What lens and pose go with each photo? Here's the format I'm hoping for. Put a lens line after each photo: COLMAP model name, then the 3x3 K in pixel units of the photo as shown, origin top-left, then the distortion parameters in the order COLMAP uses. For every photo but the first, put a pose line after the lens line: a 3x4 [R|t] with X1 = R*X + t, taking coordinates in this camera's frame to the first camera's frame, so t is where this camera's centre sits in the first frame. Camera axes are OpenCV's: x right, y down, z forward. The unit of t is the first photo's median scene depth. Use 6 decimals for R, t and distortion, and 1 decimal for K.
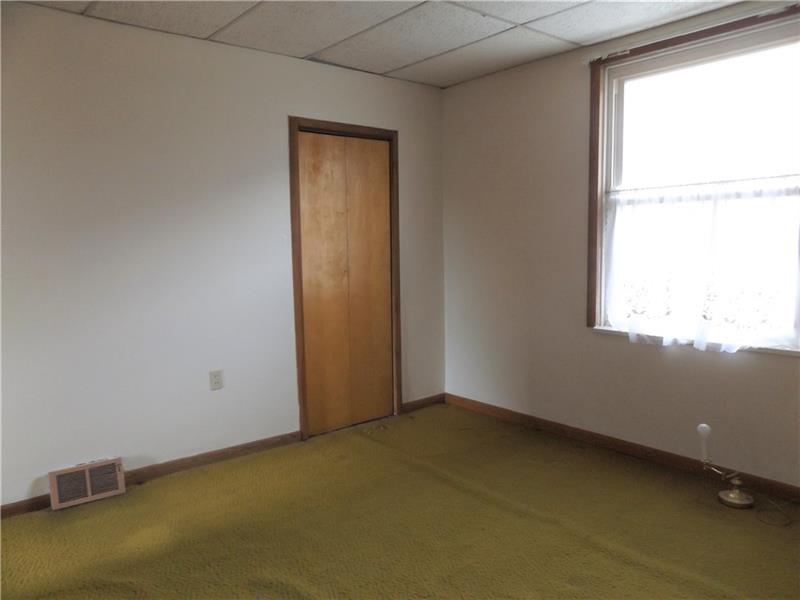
lens RADIAL K [[586.4, 0, 405.1], [0, 586.4, 298.4], [0, 0, 1]] dist [-0.026654, 0.005432]
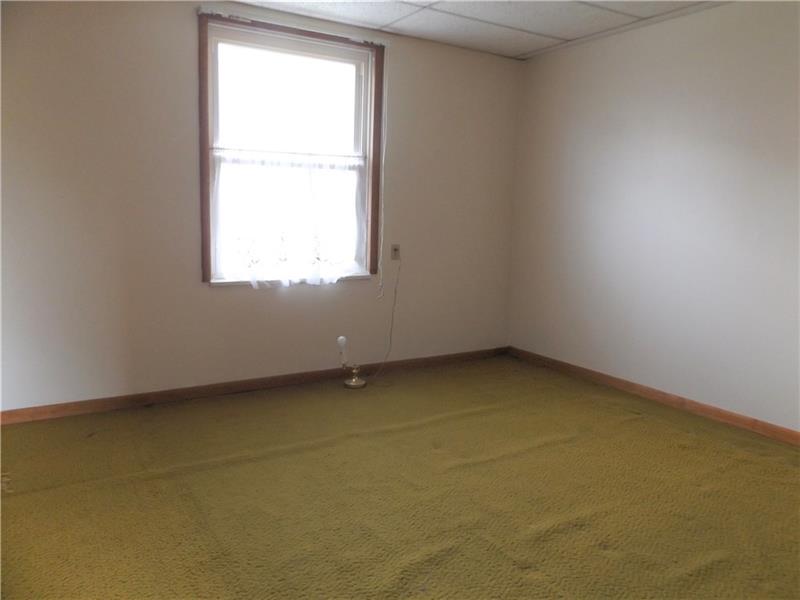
lens RADIAL K [[586.4, 0, 404.6], [0, 586.4, 302.3], [0, 0, 1]] dist [-0.026654, 0.005432]
pose [[0.149812, -0.135338, 0.979408, -0.707917], [0.070859, 0.989510, 0.125895, -0.021709], [-0.986172, 0.050539, 0.157830, 0.572585]]
